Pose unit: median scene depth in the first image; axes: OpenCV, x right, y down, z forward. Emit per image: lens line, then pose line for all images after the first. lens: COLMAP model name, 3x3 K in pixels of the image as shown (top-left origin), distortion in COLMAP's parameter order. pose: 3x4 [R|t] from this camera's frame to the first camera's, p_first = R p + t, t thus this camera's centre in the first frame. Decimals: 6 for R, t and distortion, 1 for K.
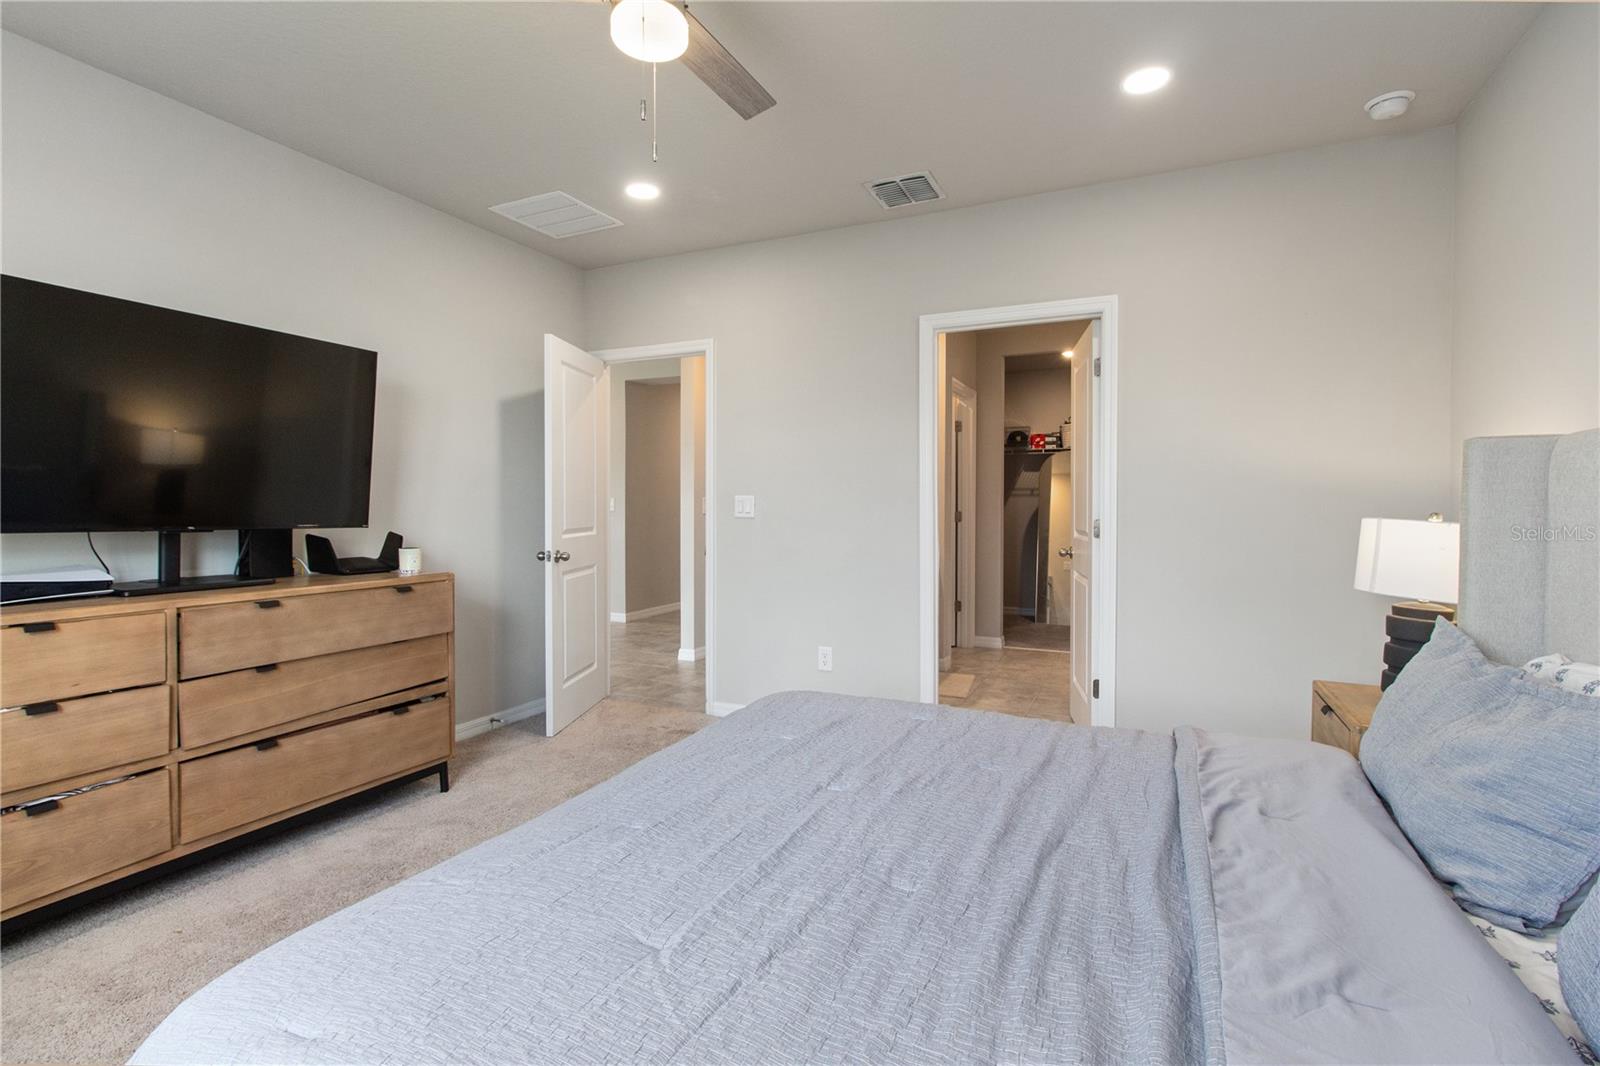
lens RADIAL K [[742.4, 0, 795.3], [0, 742.4, 517.3], [0, 0, 1]] dist [0.002350, -0.000225]
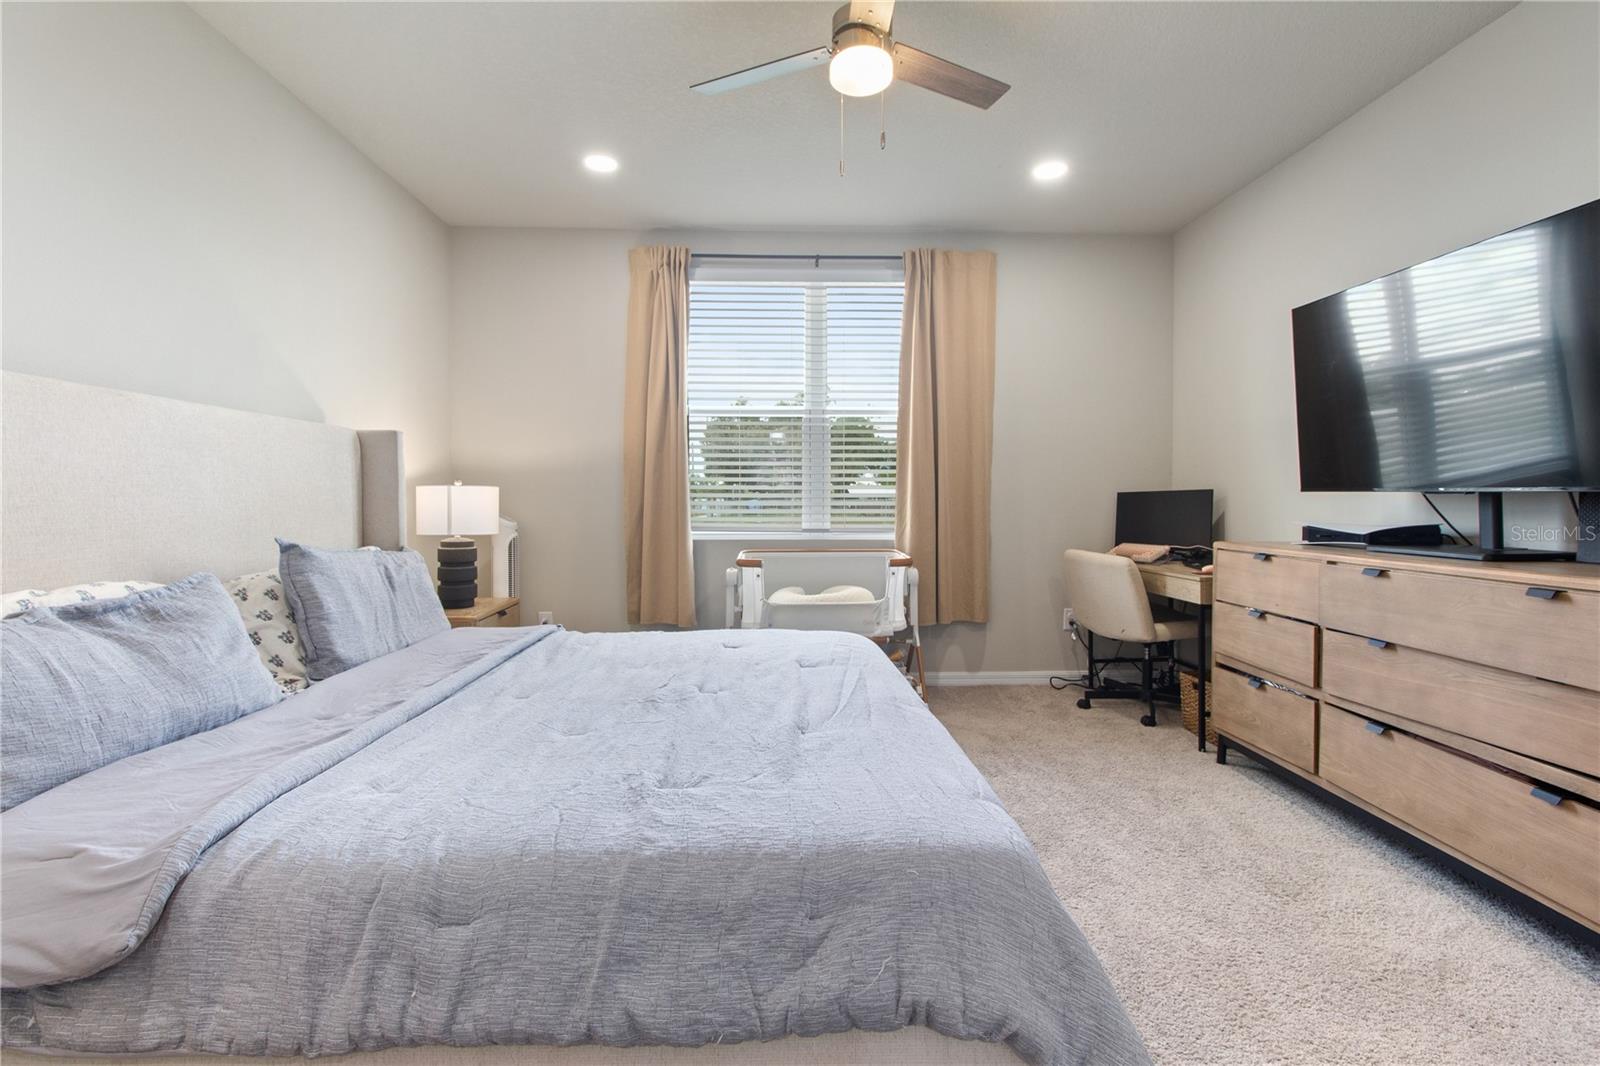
lens RADIAL K [[742.4, 0, 795.3], [0, 742.4, 517.3], [0, 0, 1]] dist [0.002350, -0.000225]
pose [[-0.893071, 0.022940, -0.449331, 0.330252], [0.007396, 0.999313, 0.036320, 0.008875], [0.449855, 0.029114, -0.892627, 1.474746]]
